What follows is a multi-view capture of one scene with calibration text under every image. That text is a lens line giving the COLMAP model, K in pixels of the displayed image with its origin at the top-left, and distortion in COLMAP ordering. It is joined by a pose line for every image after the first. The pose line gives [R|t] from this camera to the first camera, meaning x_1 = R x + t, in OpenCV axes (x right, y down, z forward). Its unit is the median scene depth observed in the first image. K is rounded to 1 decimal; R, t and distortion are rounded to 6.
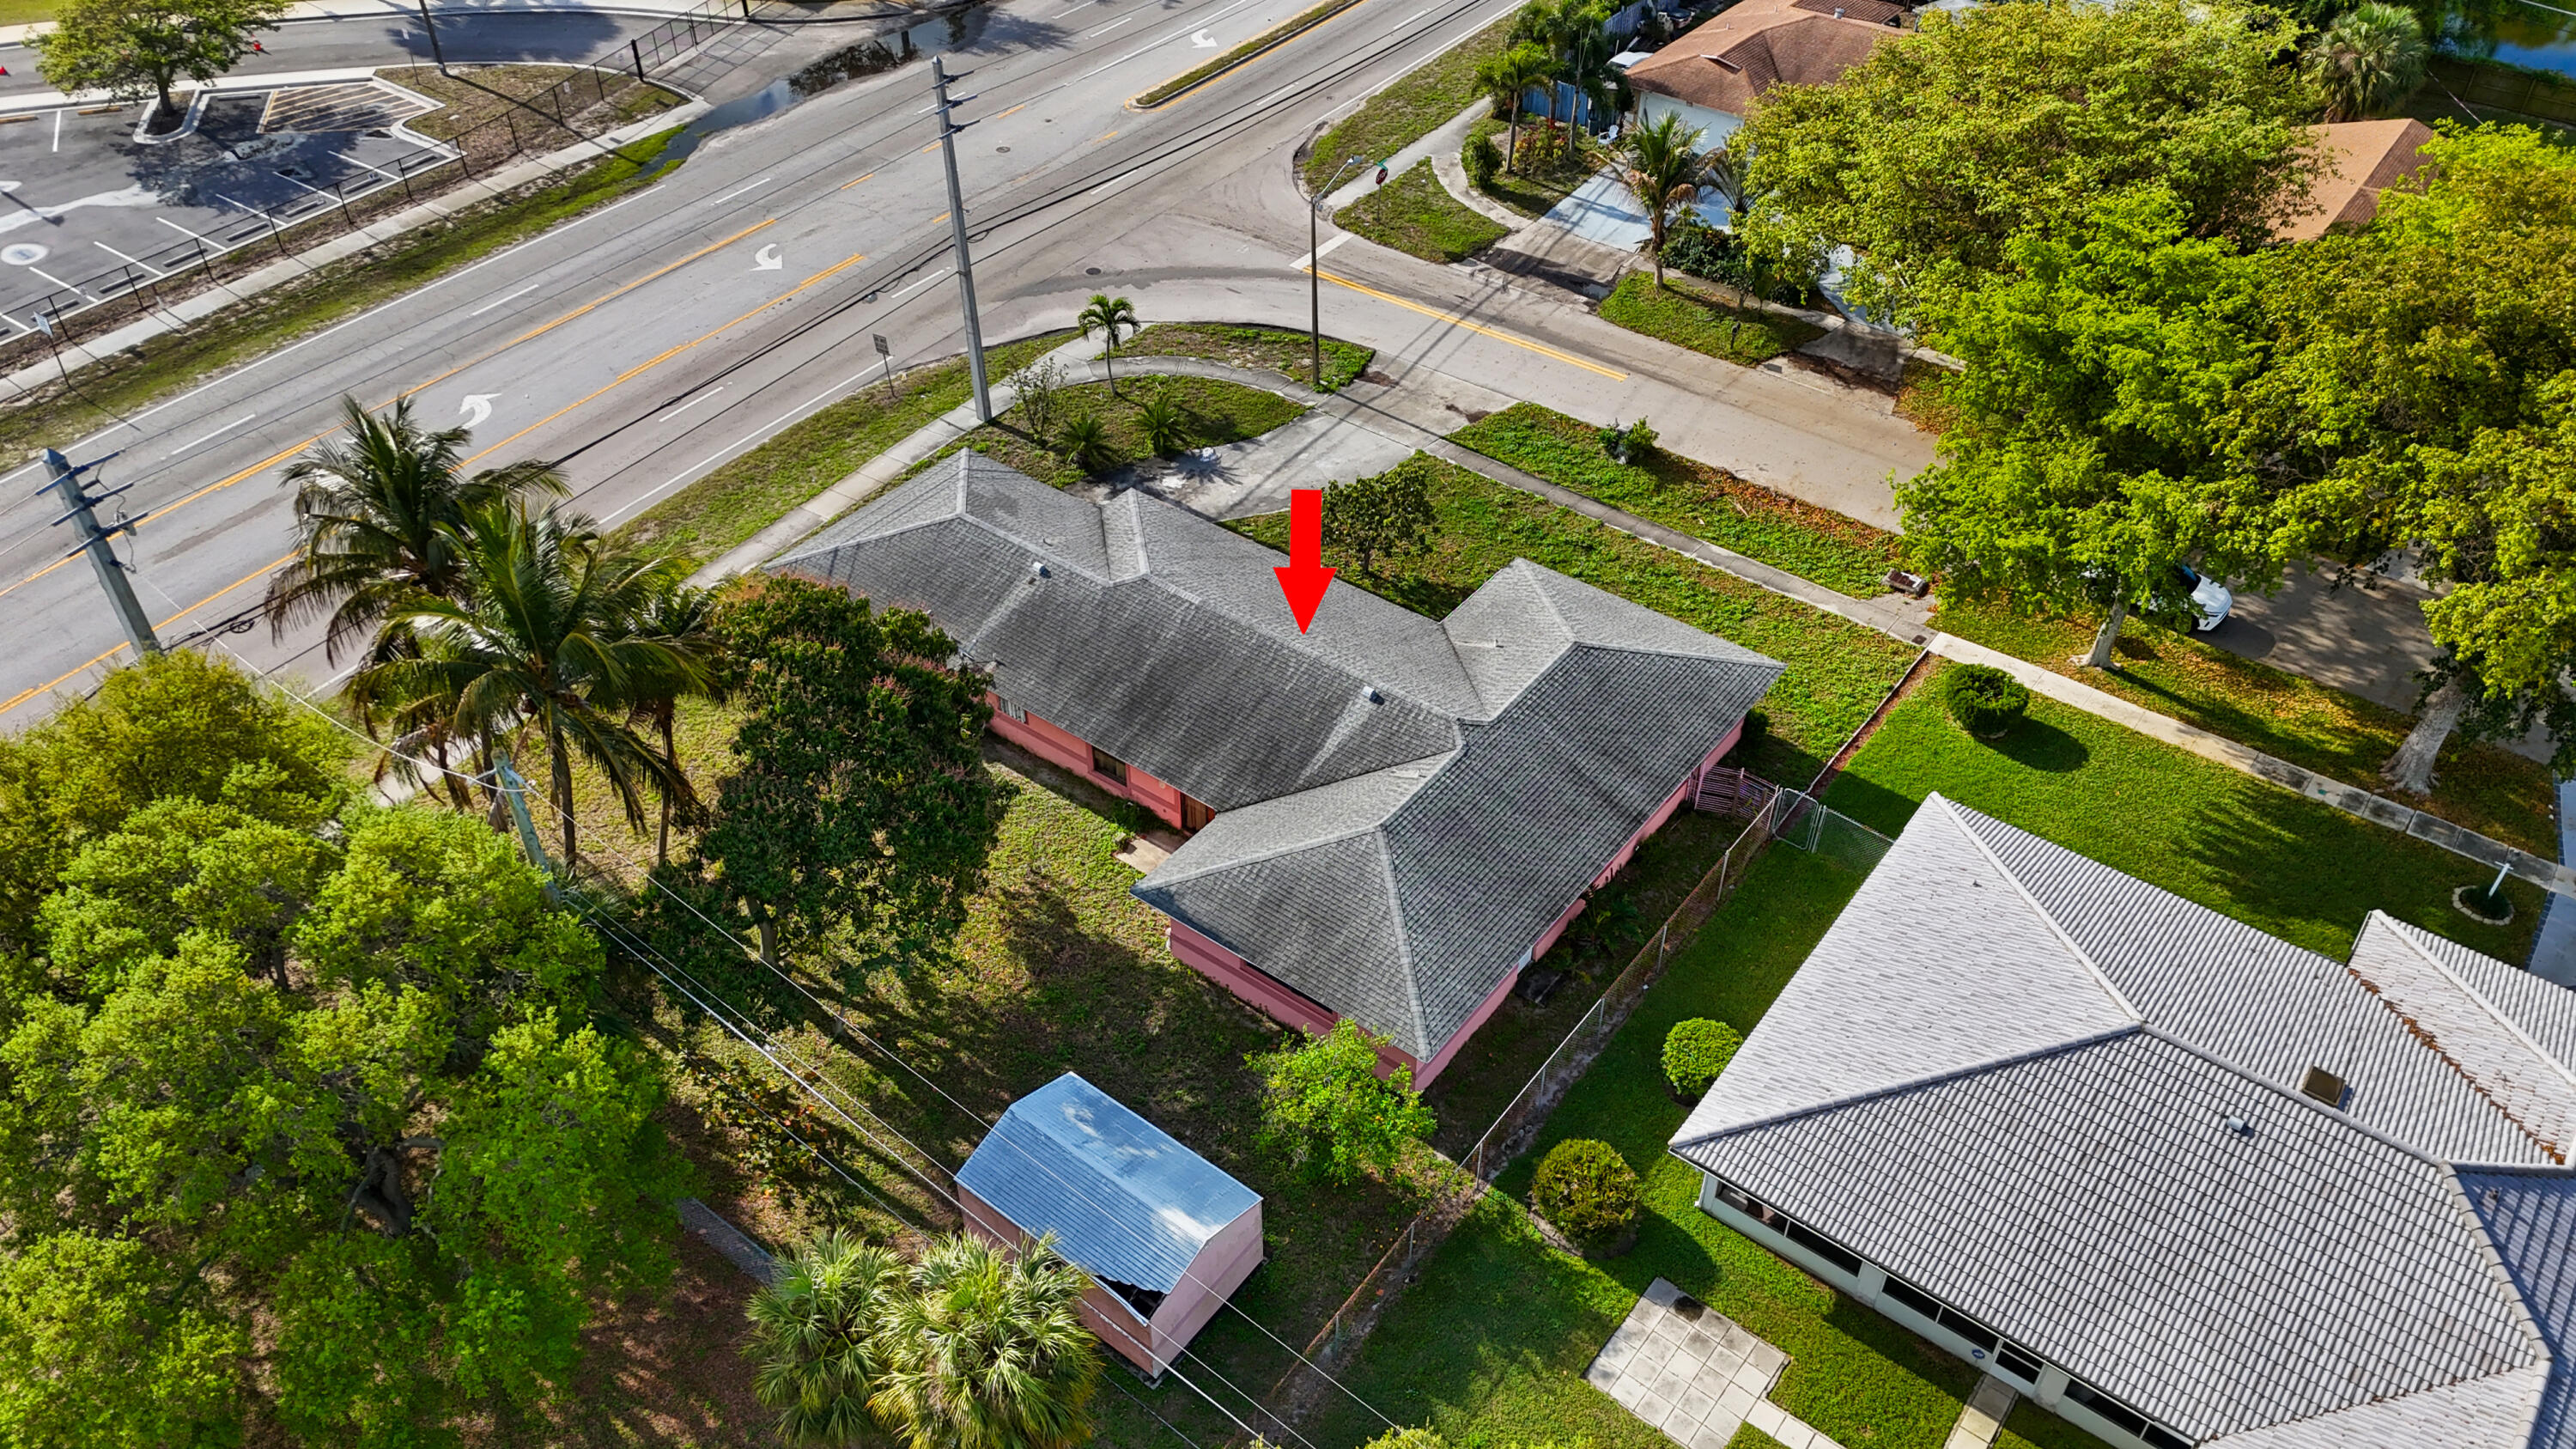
lens RADIAL K [[1876.9, 0, 1288.0], [0, 1876.9, 724.5], [0, 0, 1]] dist [0.088689, -0.084842]
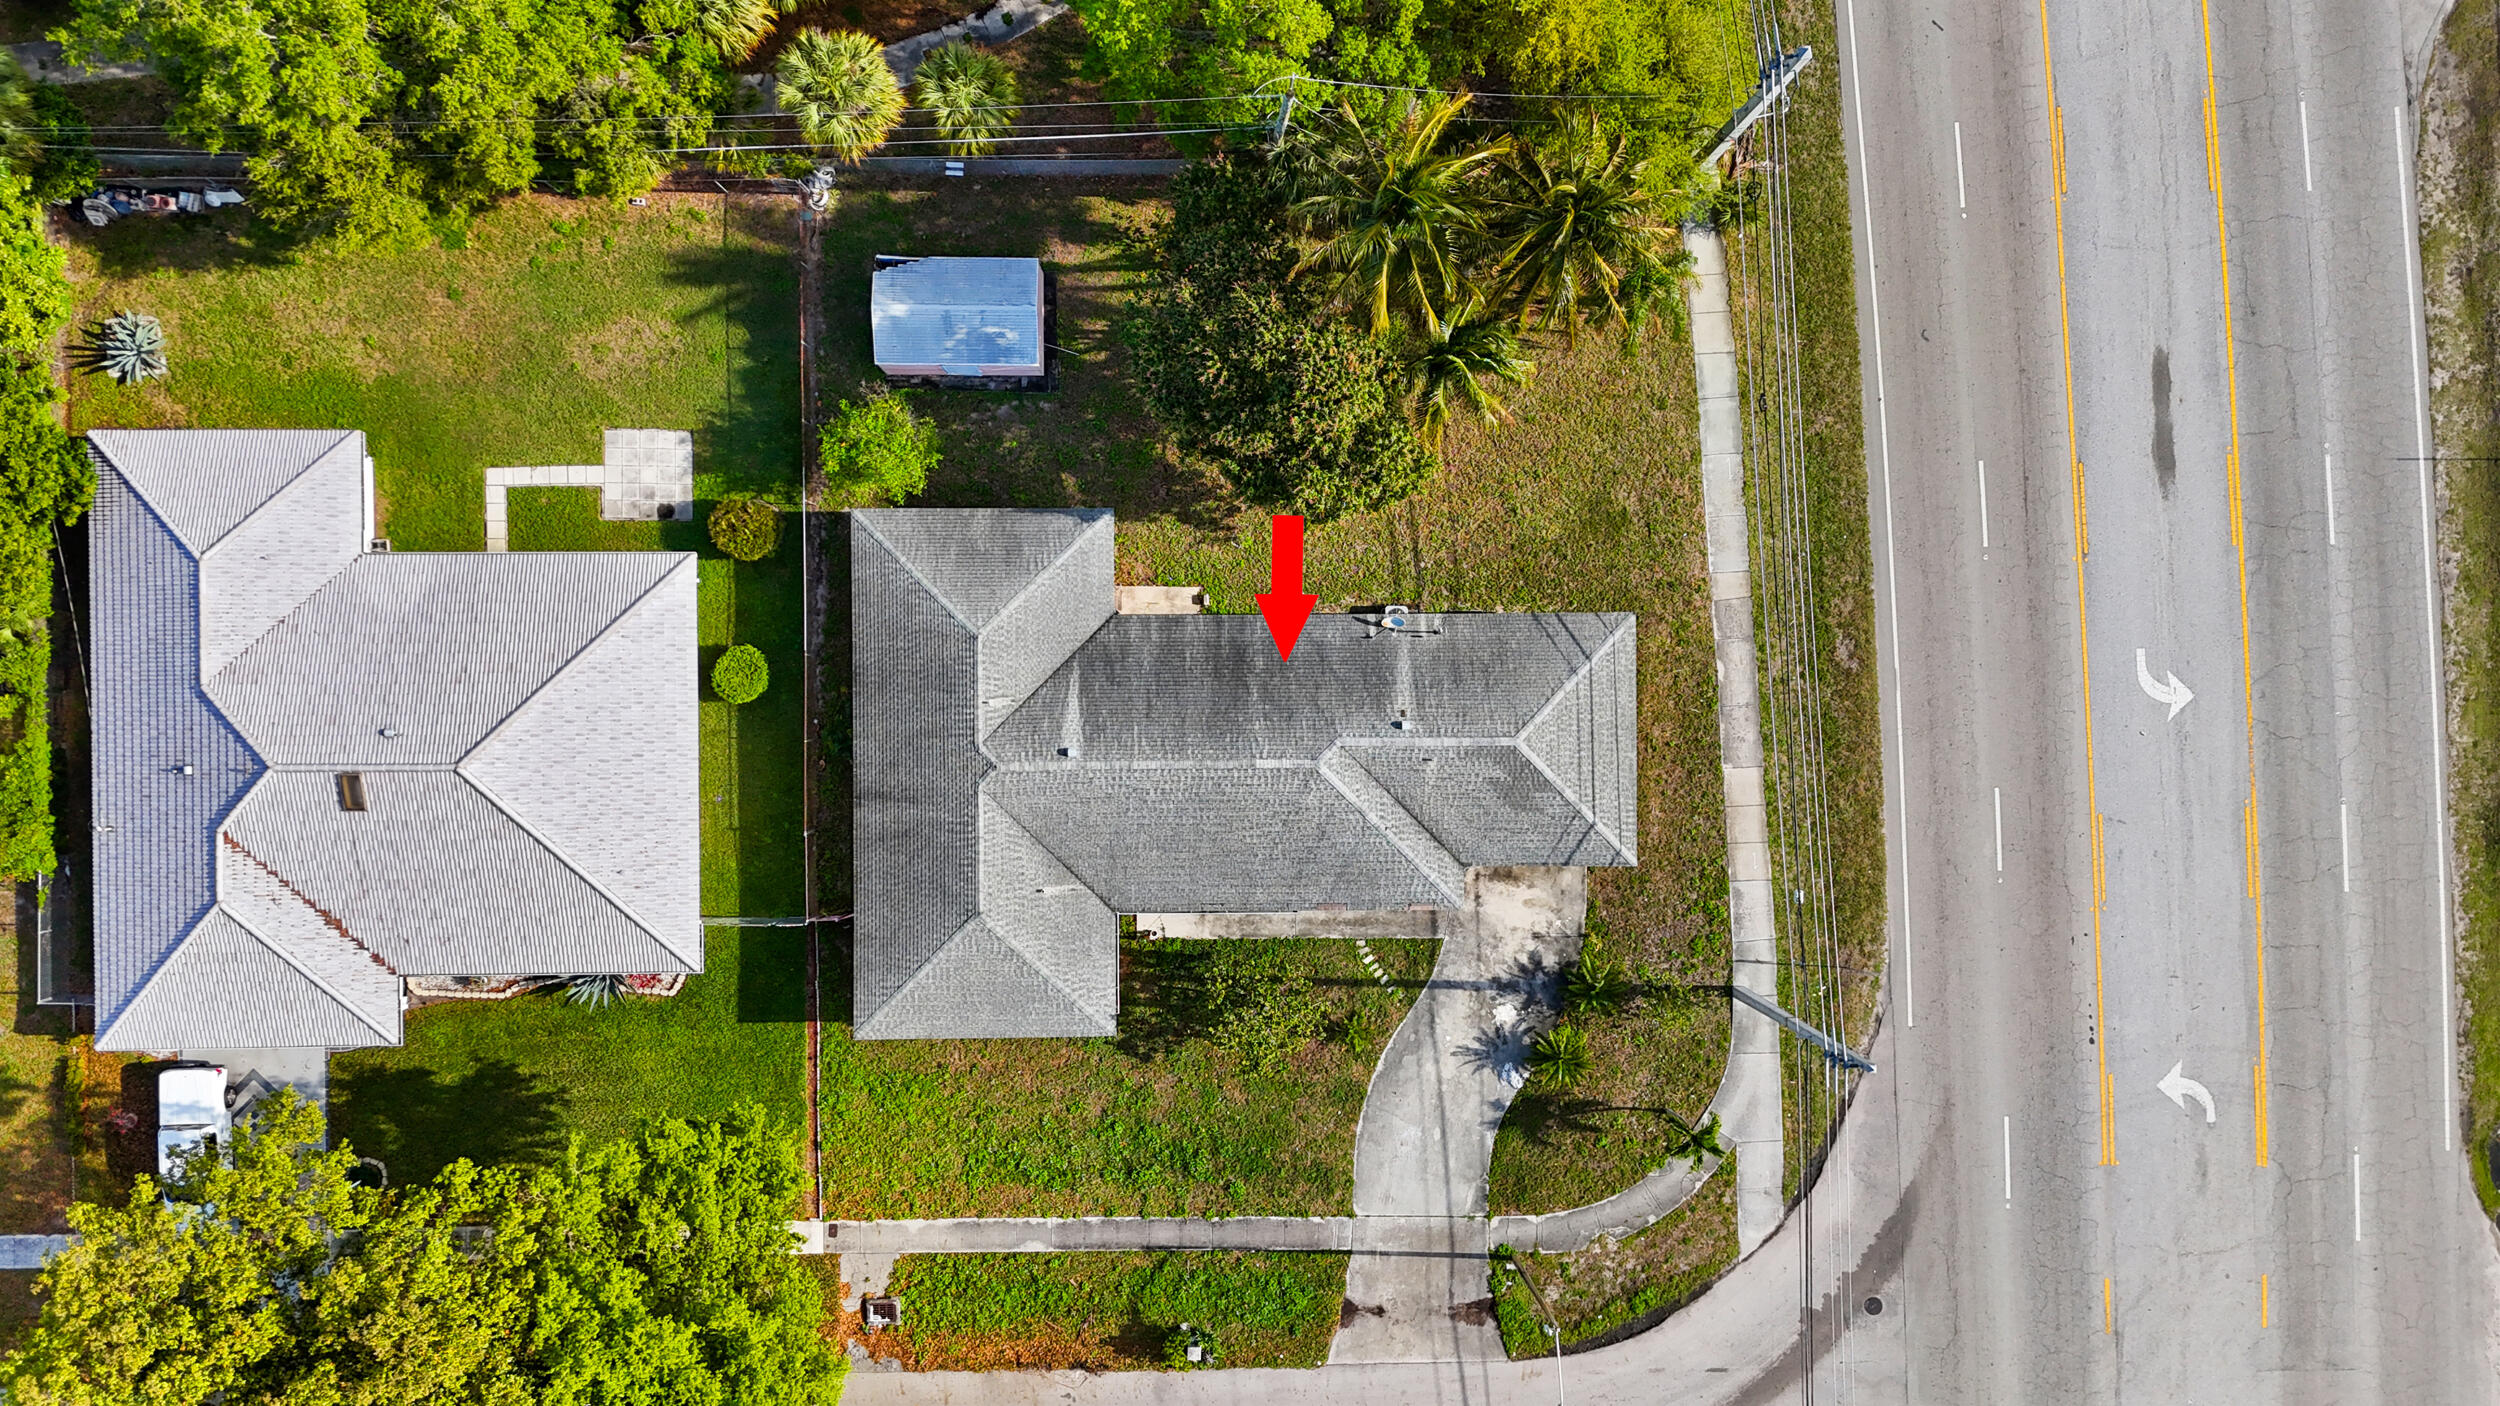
lens RADIAL K [[1821.3, 0, 1250.0], [0, 1821.3, 703.0], [0, 0, 1]] dist [0.088689, -0.084842]
pose [[-0.791524, 0.611128, -0.003518, -0.050236], [-0.404035, -0.518964, 0.753281, -0.722680], [0.458525, 0.597661, 0.657690, 0.172438]]
